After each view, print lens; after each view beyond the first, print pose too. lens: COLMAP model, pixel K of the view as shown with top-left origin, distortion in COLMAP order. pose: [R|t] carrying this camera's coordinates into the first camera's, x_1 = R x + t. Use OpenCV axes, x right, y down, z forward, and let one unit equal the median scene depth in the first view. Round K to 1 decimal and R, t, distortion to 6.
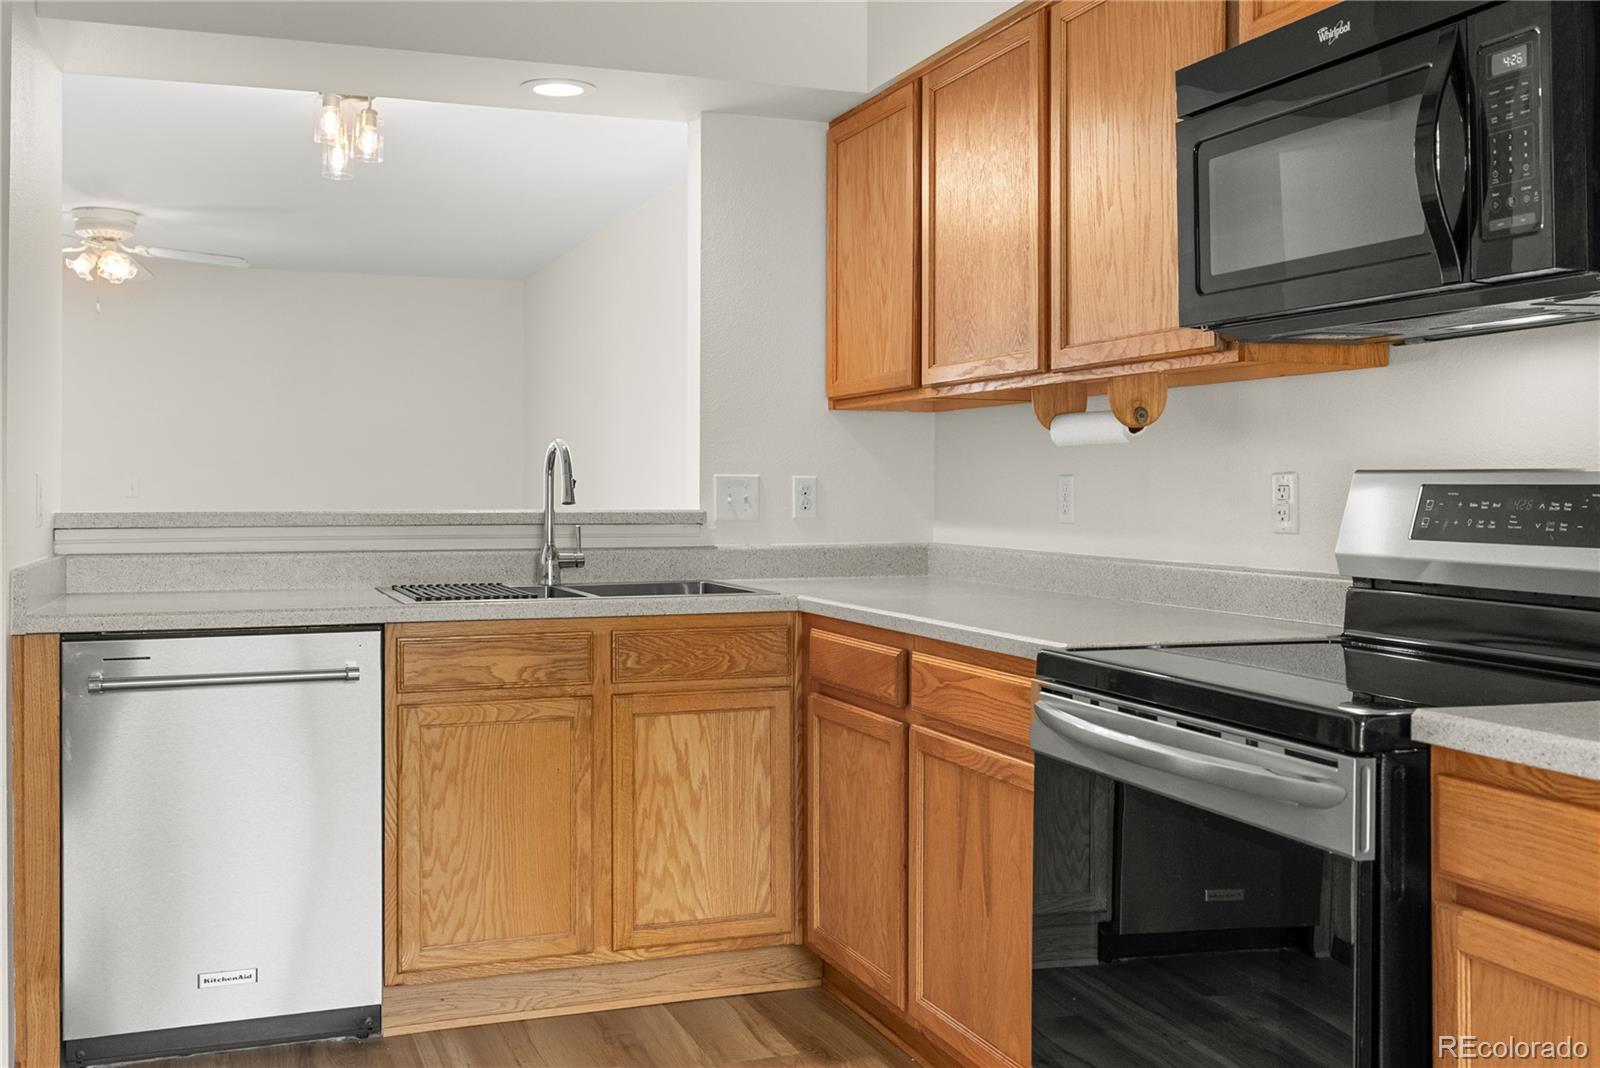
lens RADIAL K [[1630.6, 0, 799.3], [0, 1630.6, 489.9], [0, 0, 1]] dist [0.024794, 0.014421]
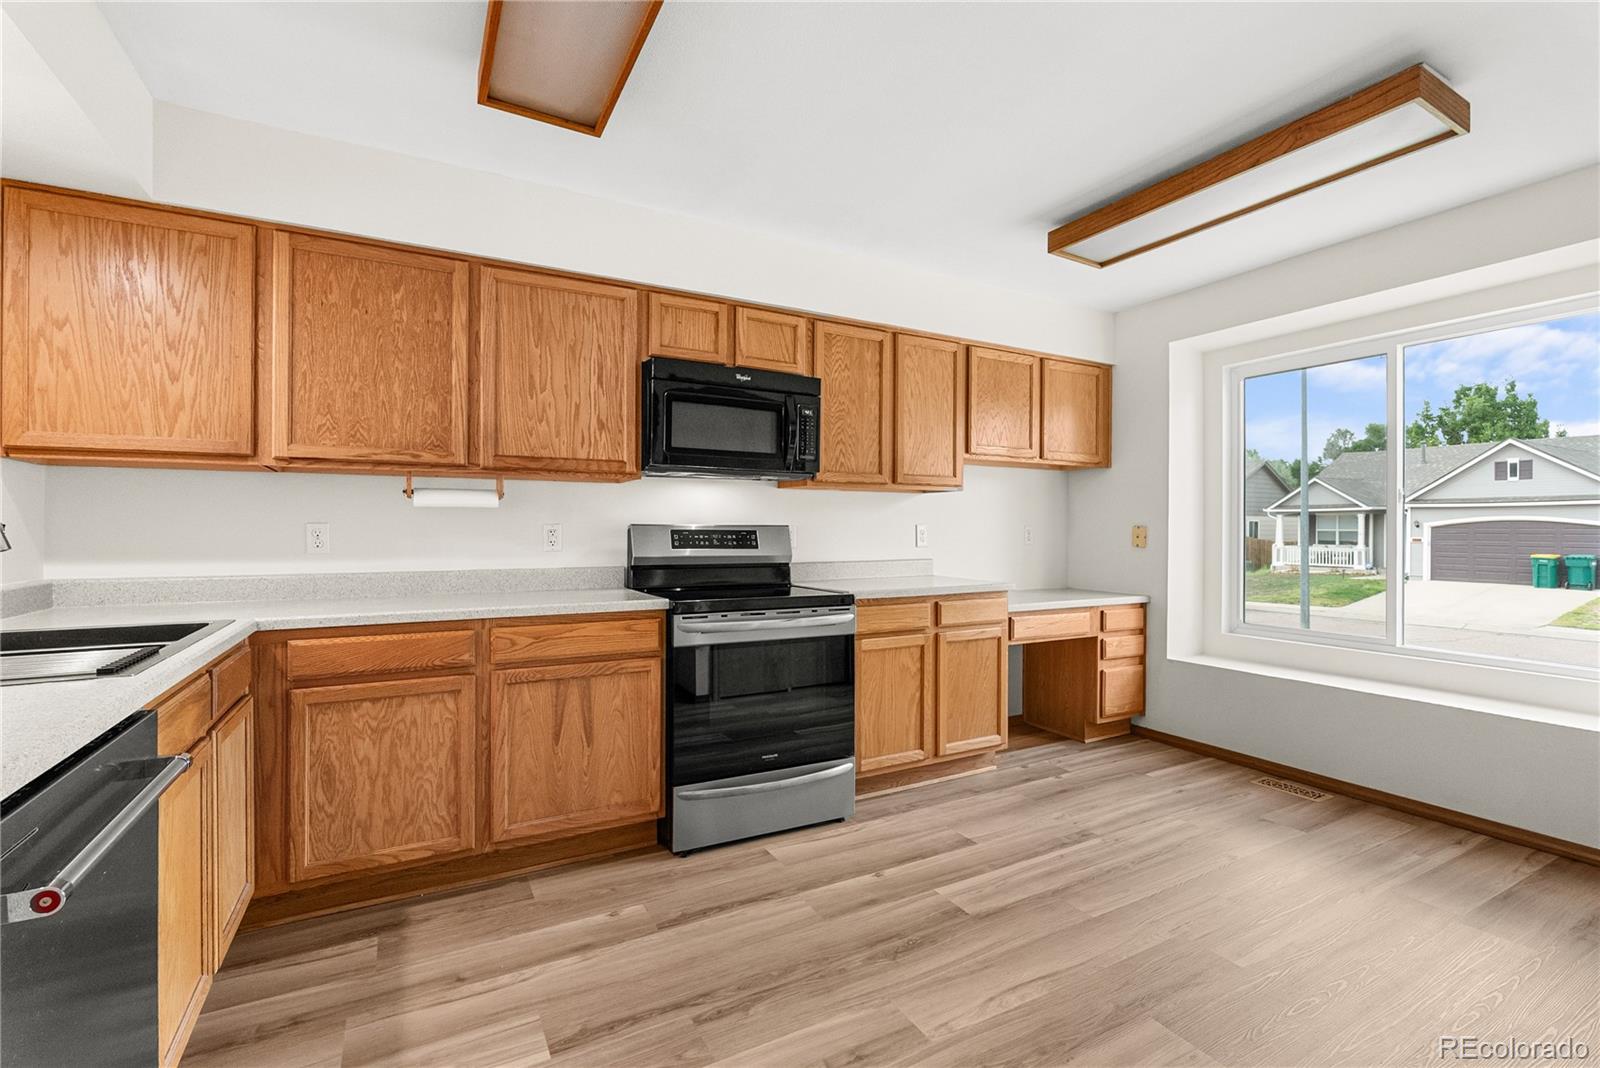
lens RADIAL K [[712.1, 0, 804.3], [0, 712.1, 532.5], [0, 0, 1]] dist [-0.005556, 0.000377]
pose [[-0.153771, -0.004046, 0.988098, -0.638891], [0.000860, 0.999991, 0.004229, -0.002544], [-0.988106, 0.001500, -0.153766, 0.718891]]
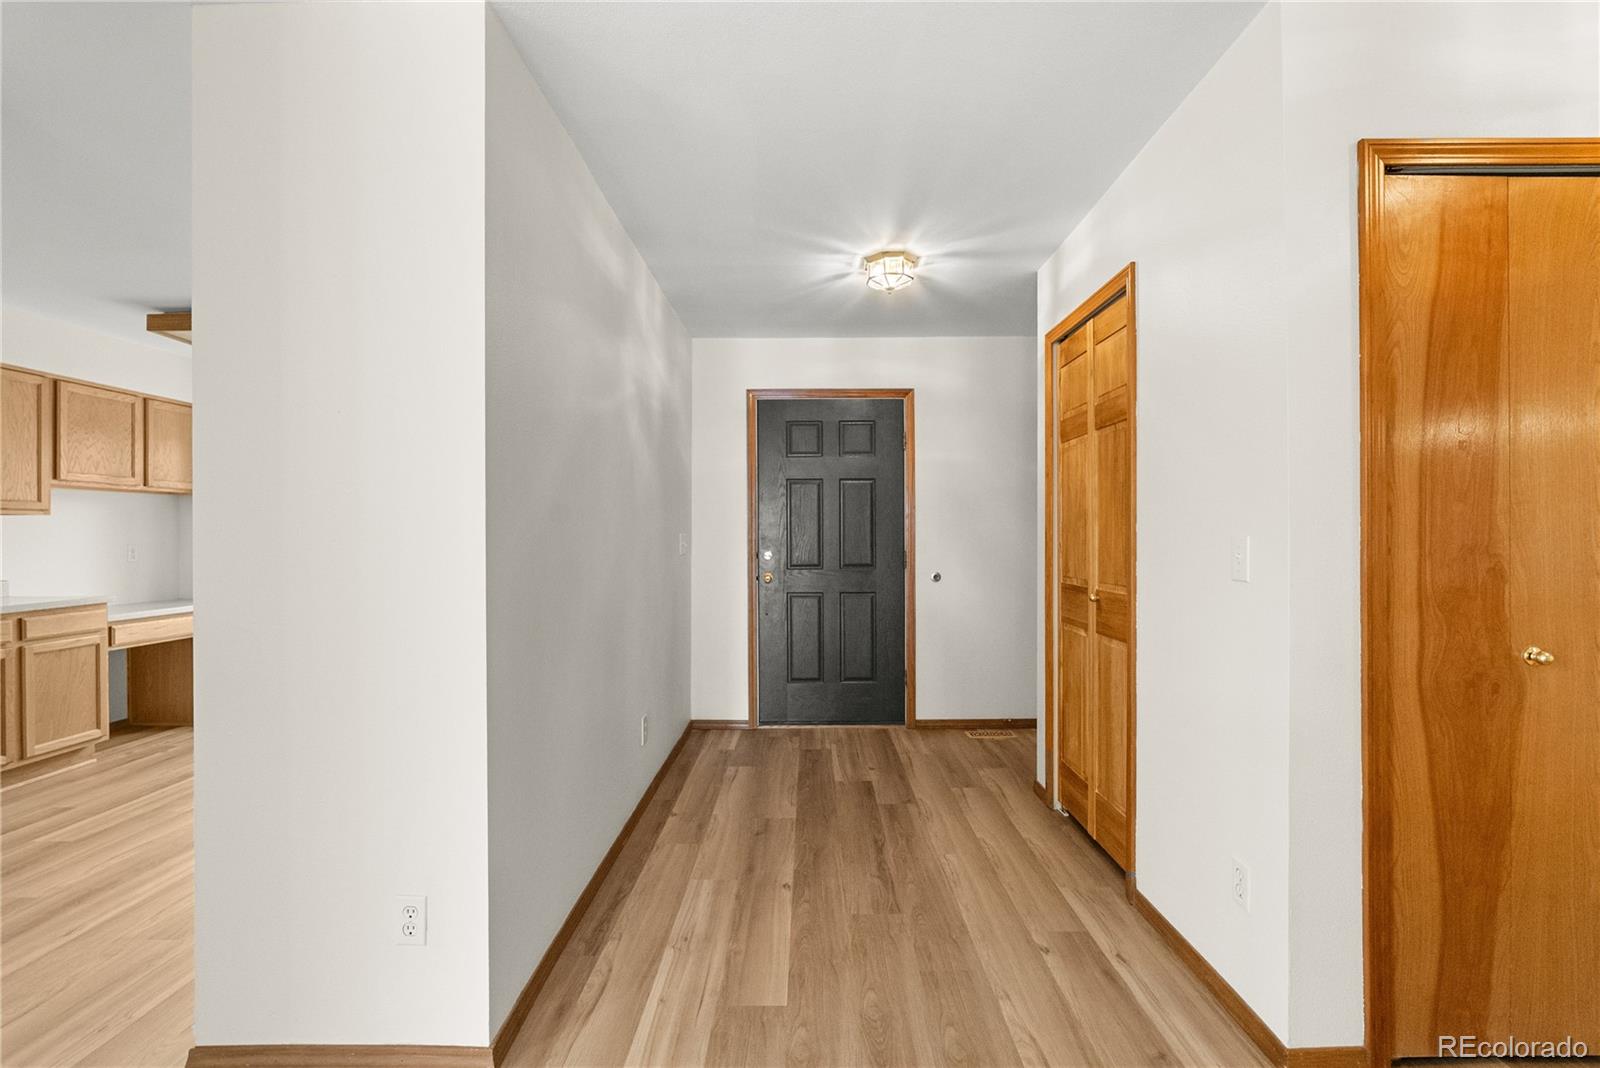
lens RADIAL K [[712.1, 0, 804.3], [0, 712.1, 532.5], [0, 0, 1]] dist [-0.005556, 0.000377]
pose [[-0.935023, 0.008381, 0.354487, -1.158681], [0.009465, 0.999954, 0.001325, -0.021287], [-0.354460, 0.004594, -0.935060, 0.955023]]
